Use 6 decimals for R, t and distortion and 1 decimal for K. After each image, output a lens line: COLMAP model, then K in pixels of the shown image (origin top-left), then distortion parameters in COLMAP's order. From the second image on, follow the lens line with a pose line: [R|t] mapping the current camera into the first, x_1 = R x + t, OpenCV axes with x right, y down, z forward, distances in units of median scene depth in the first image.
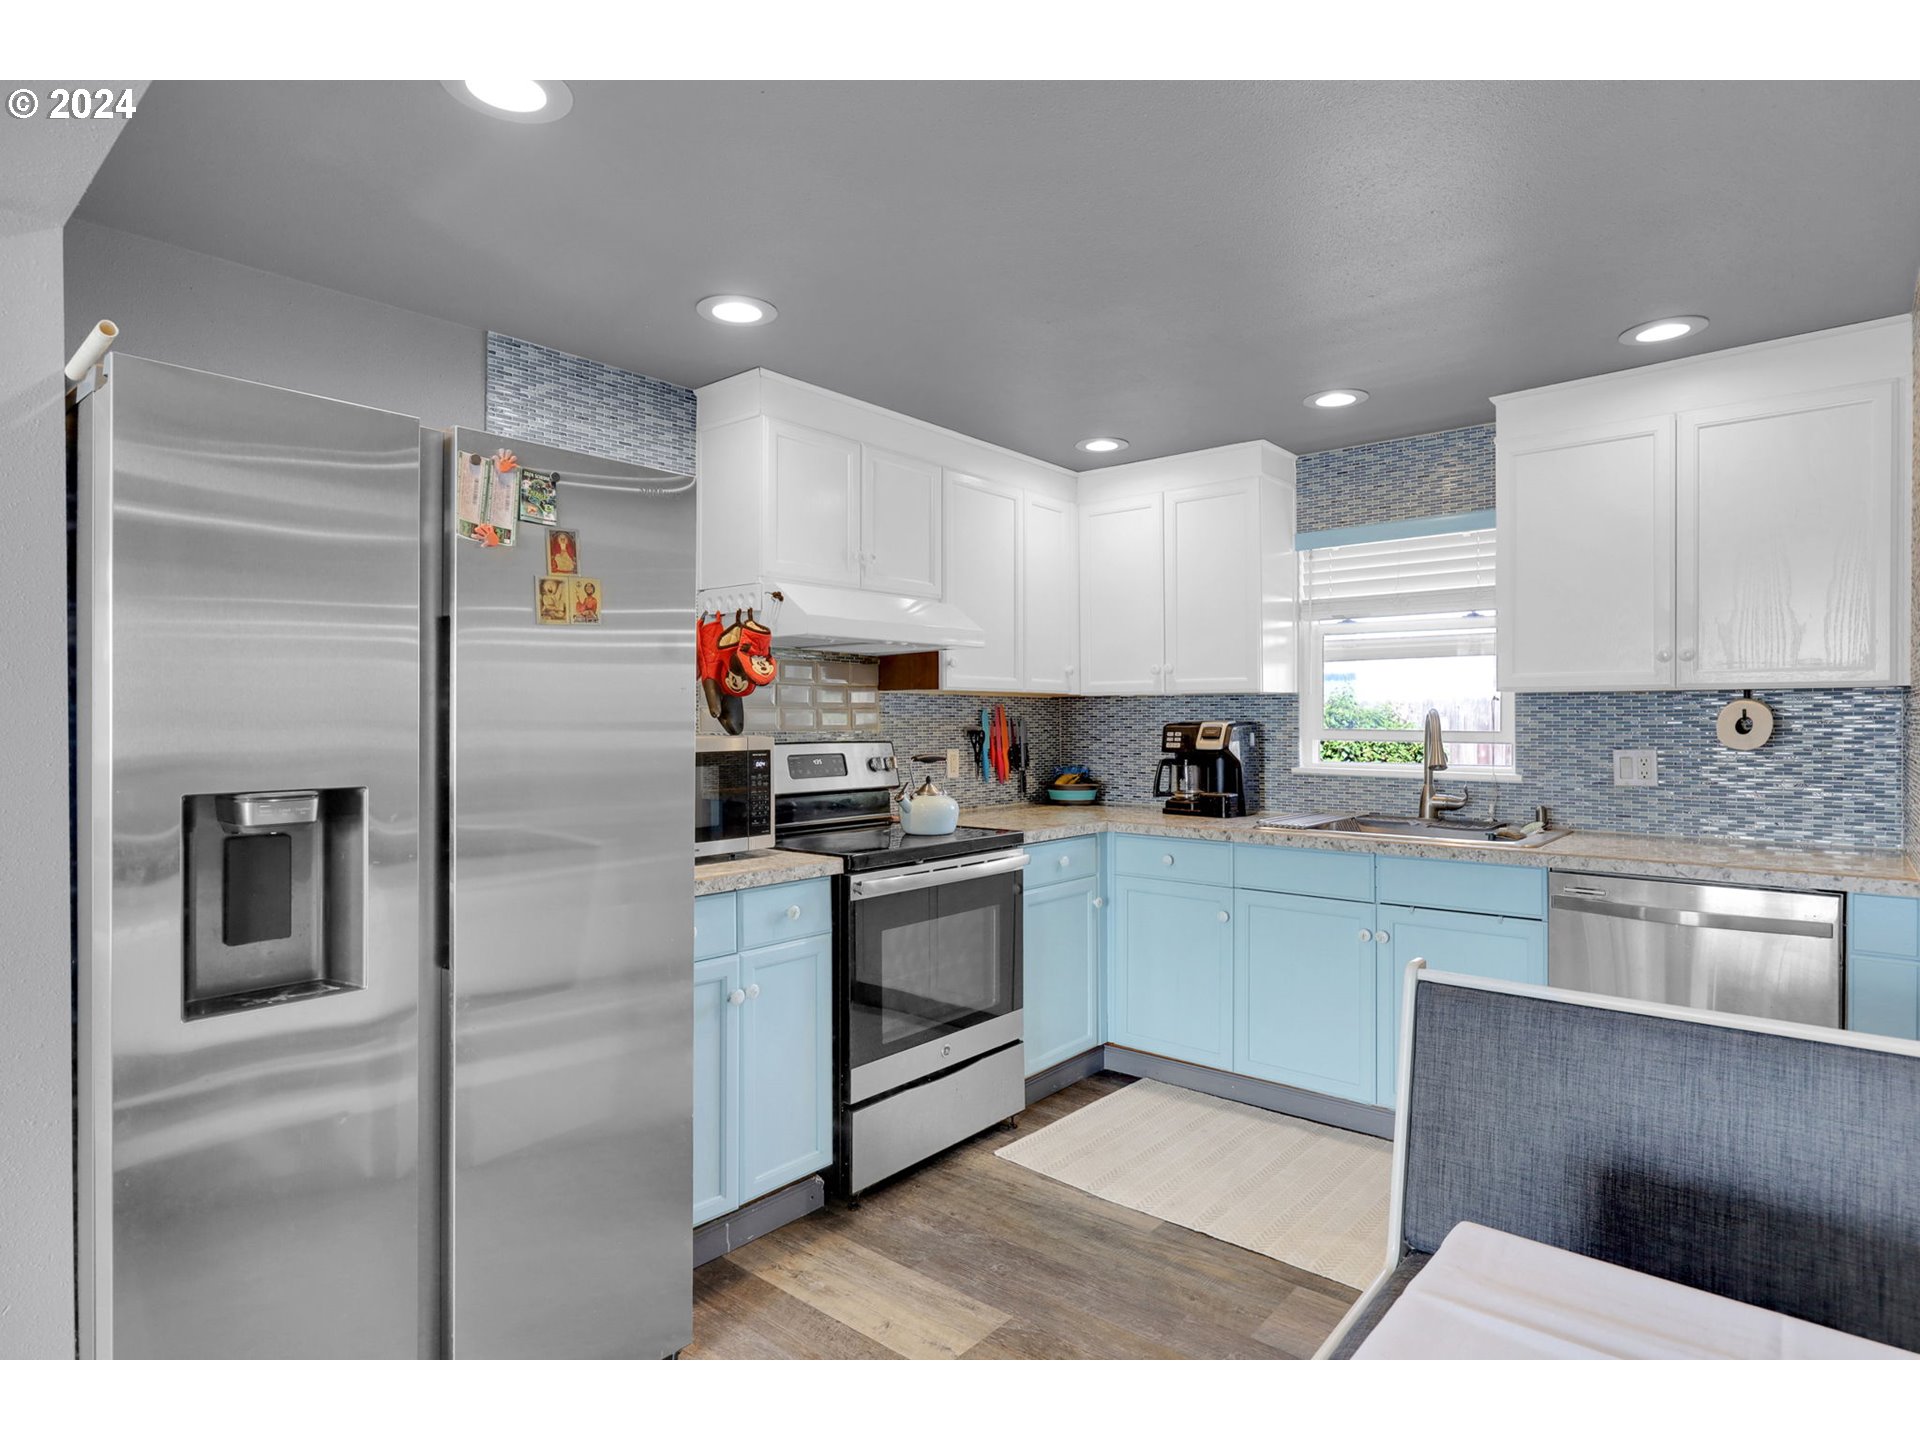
lens RADIAL K [[1026.1, 0, 969.7], [0, 1026.1, 733.1], [0, 0, 1]] dist [-0.001007, 0.000594]
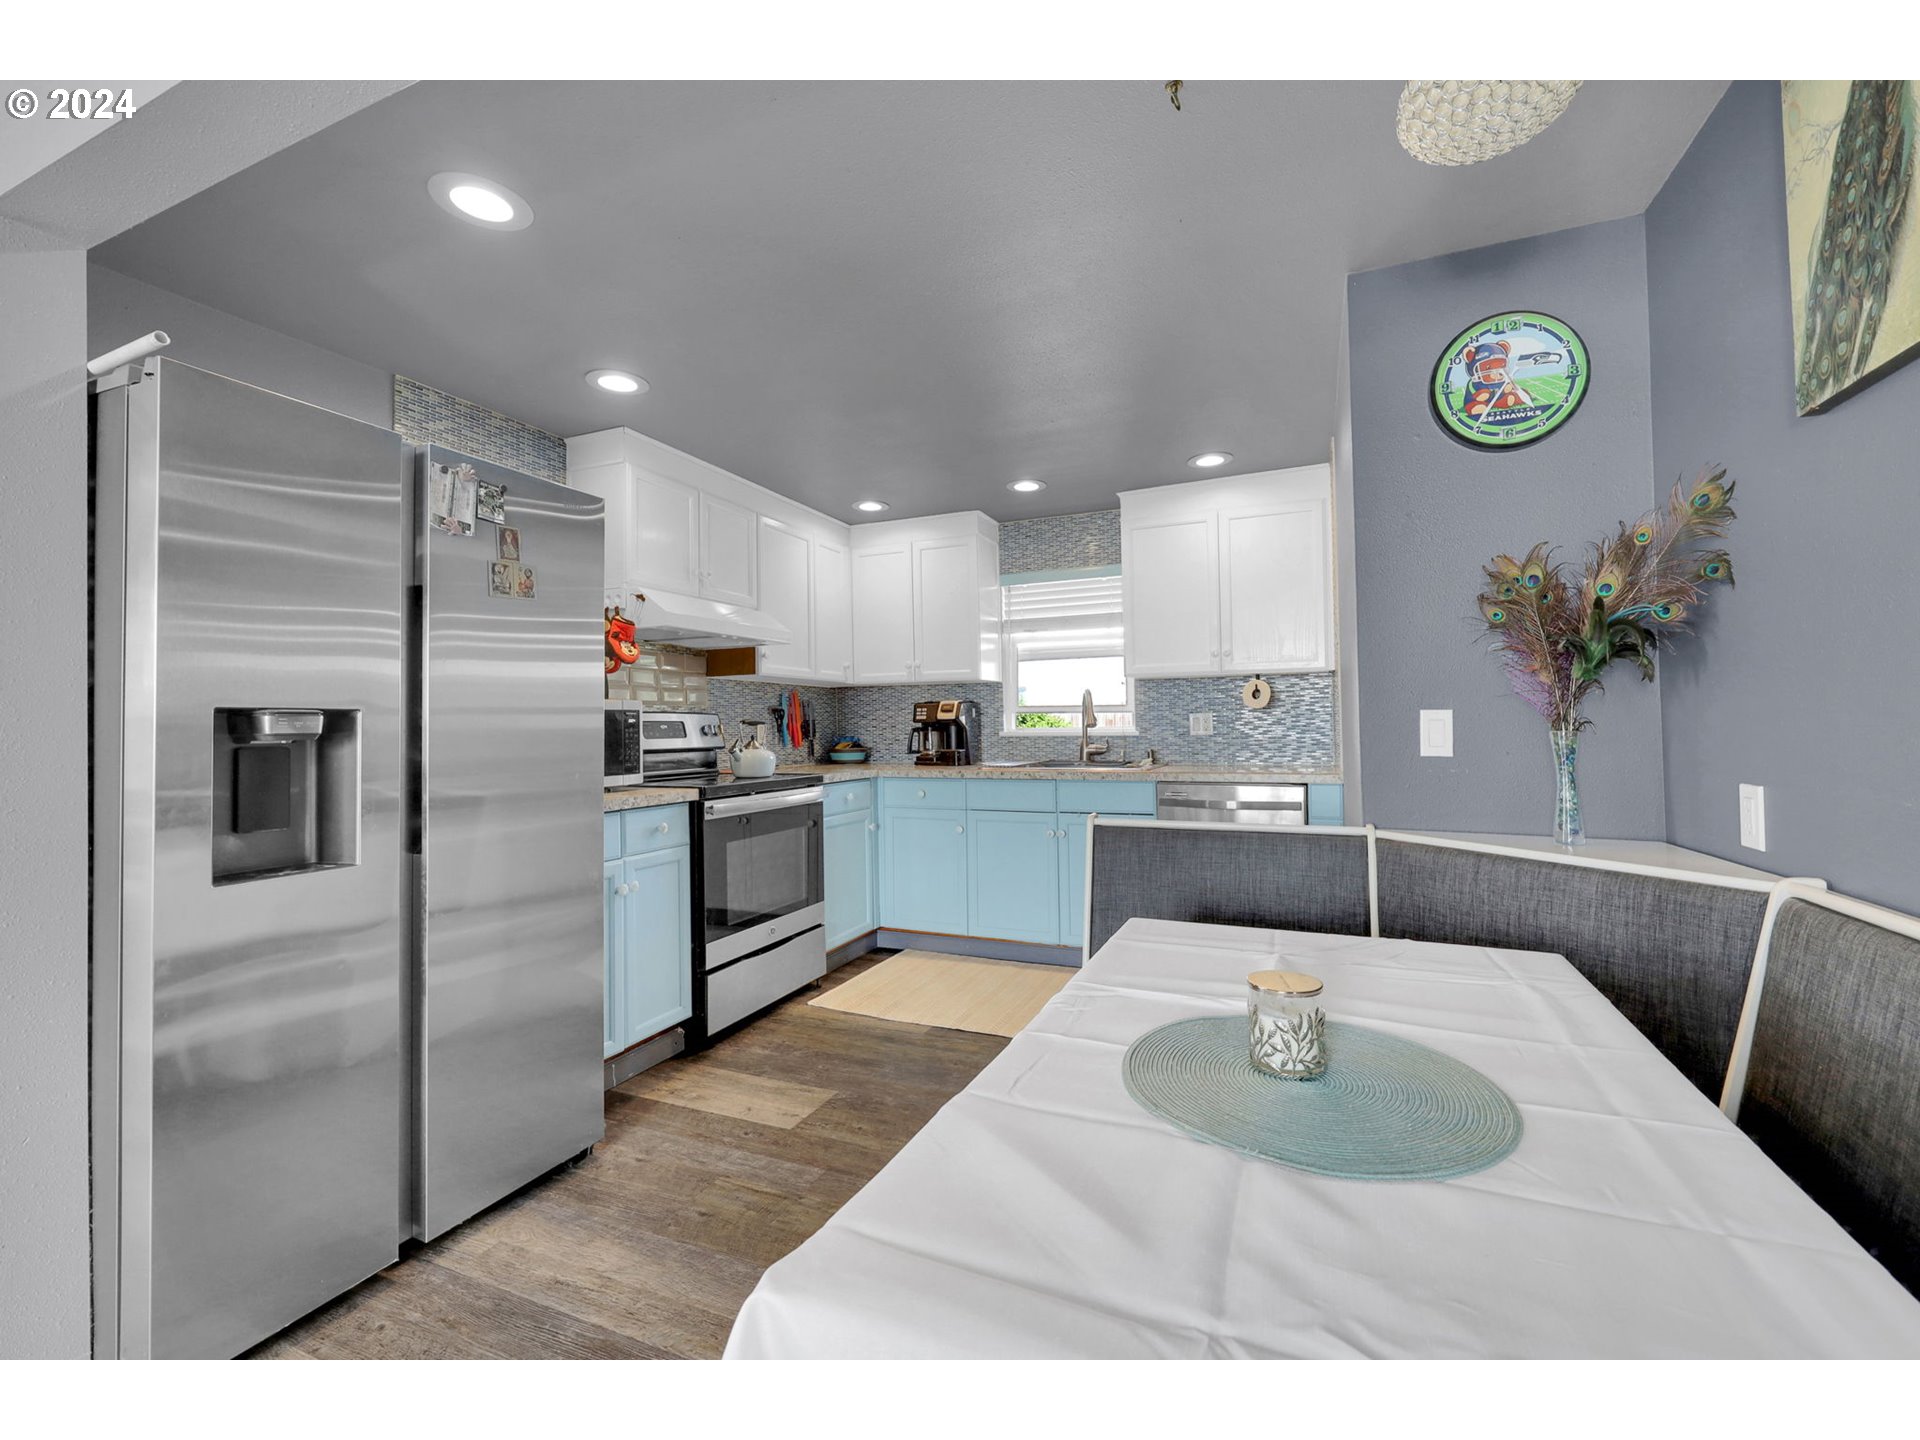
lens RADIAL K [[790.0, 0, 979.4], [0, 790.0, 718.2], [0, 0, 1]] dist [-0.001397, 0.000222]
pose [[0.953257, -0.007445, 0.302067, -0.071505], [0.015696, 0.999567, -0.024900, 0.051067], [-0.301751, 0.028477, 0.952961, -0.098040]]
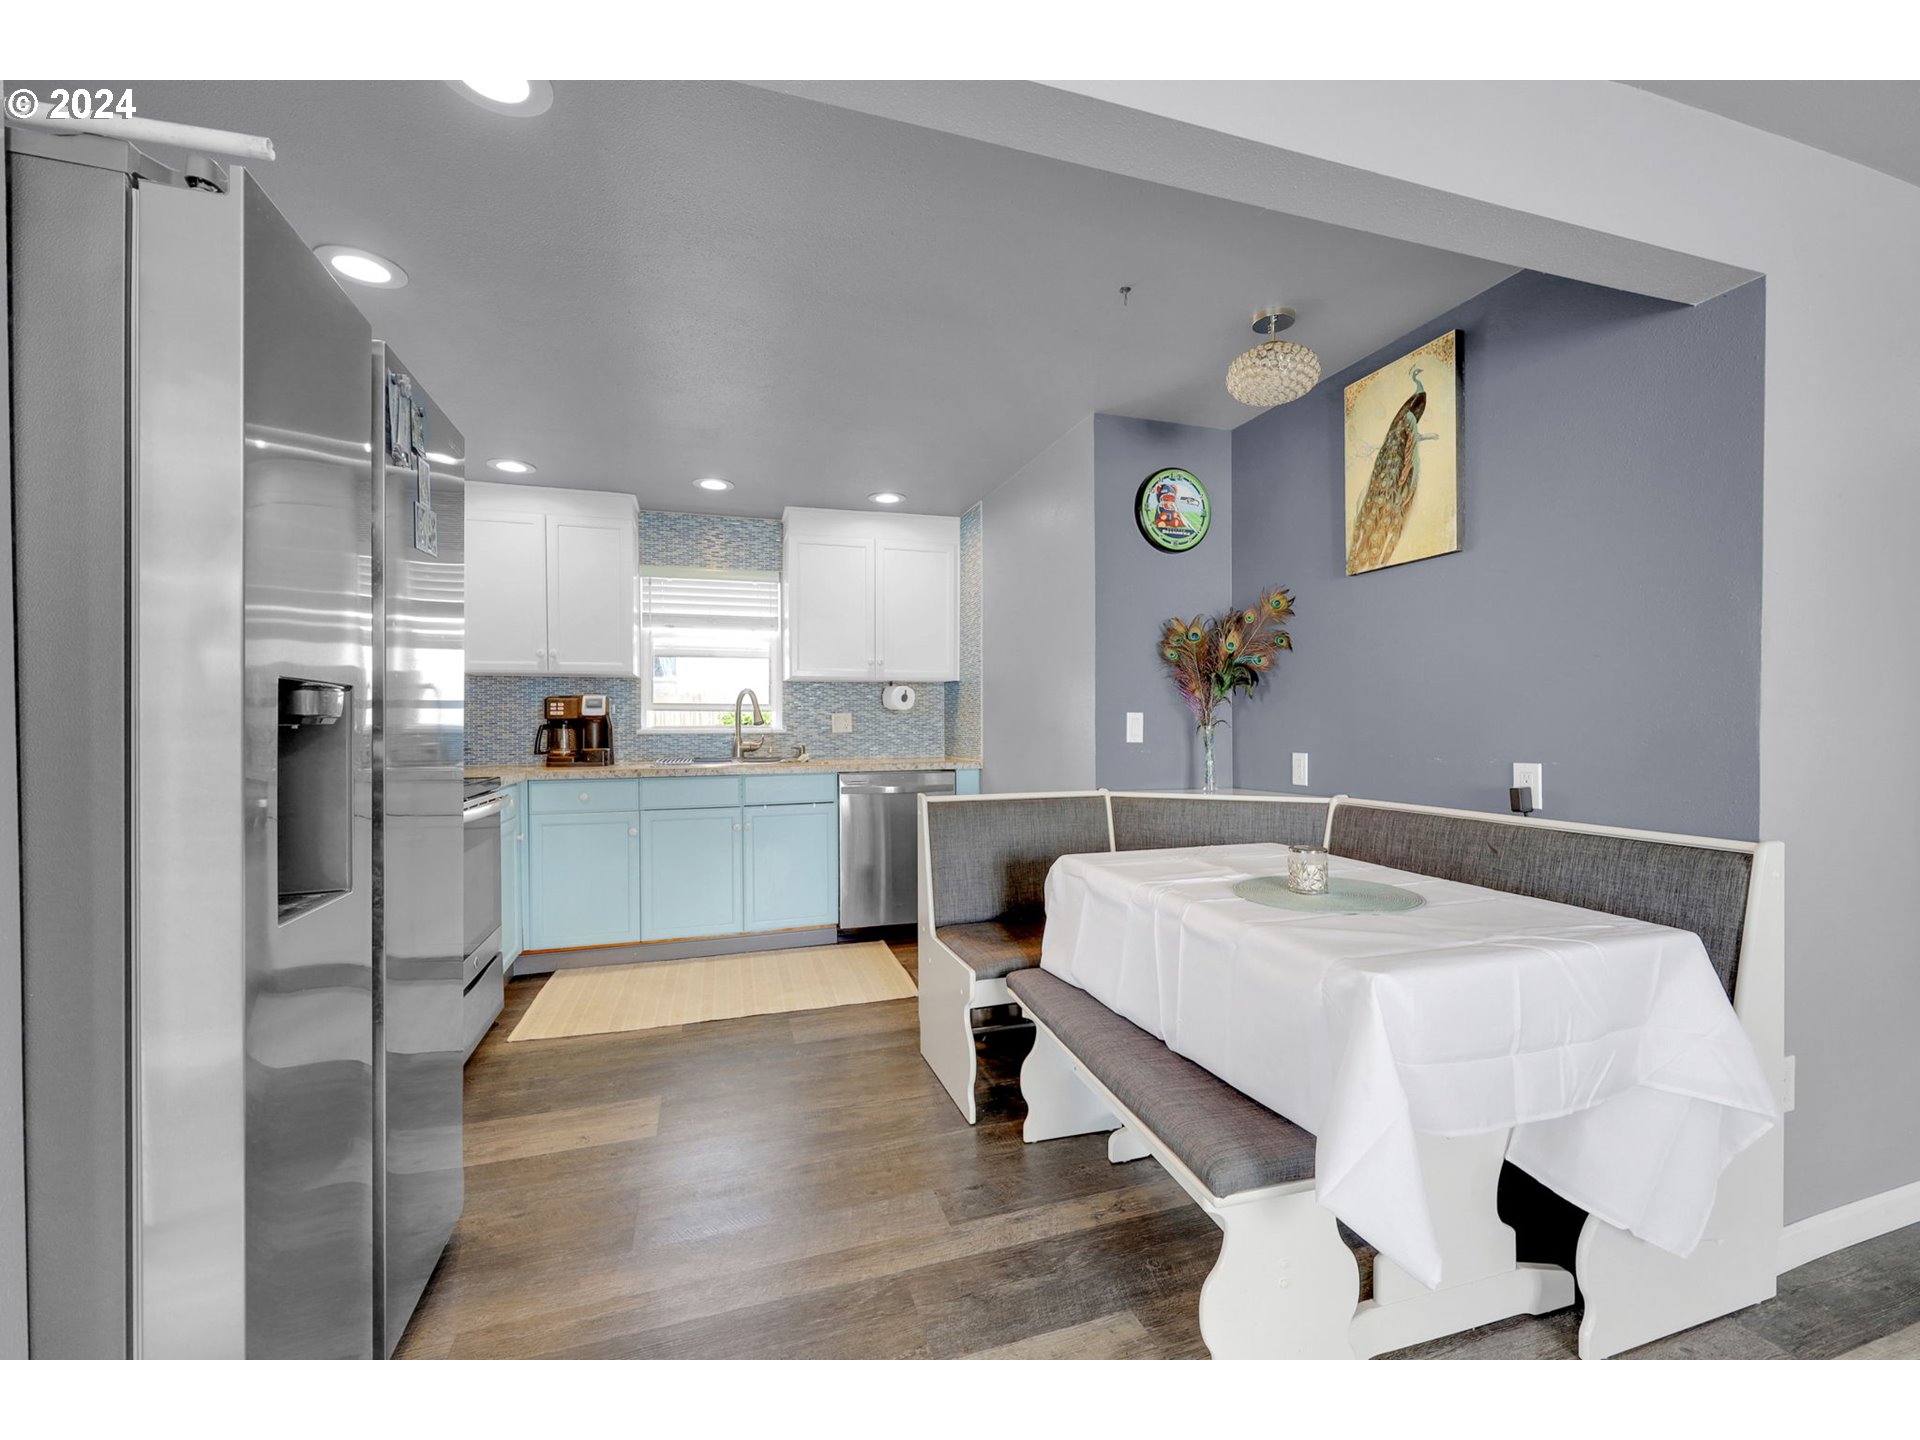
lens RADIAL K [[790.4, 0, 973.2], [0, 790.4, 741.1], [0, 0, 1]] dist [0.000029, 0.000026]
pose [[0.523793, -0.021058, 0.851585, -0.456642], [0.018413, 0.999741, 0.013396, 0.052849], [-0.851646, 0.008663, 0.524045, 0.042739]]
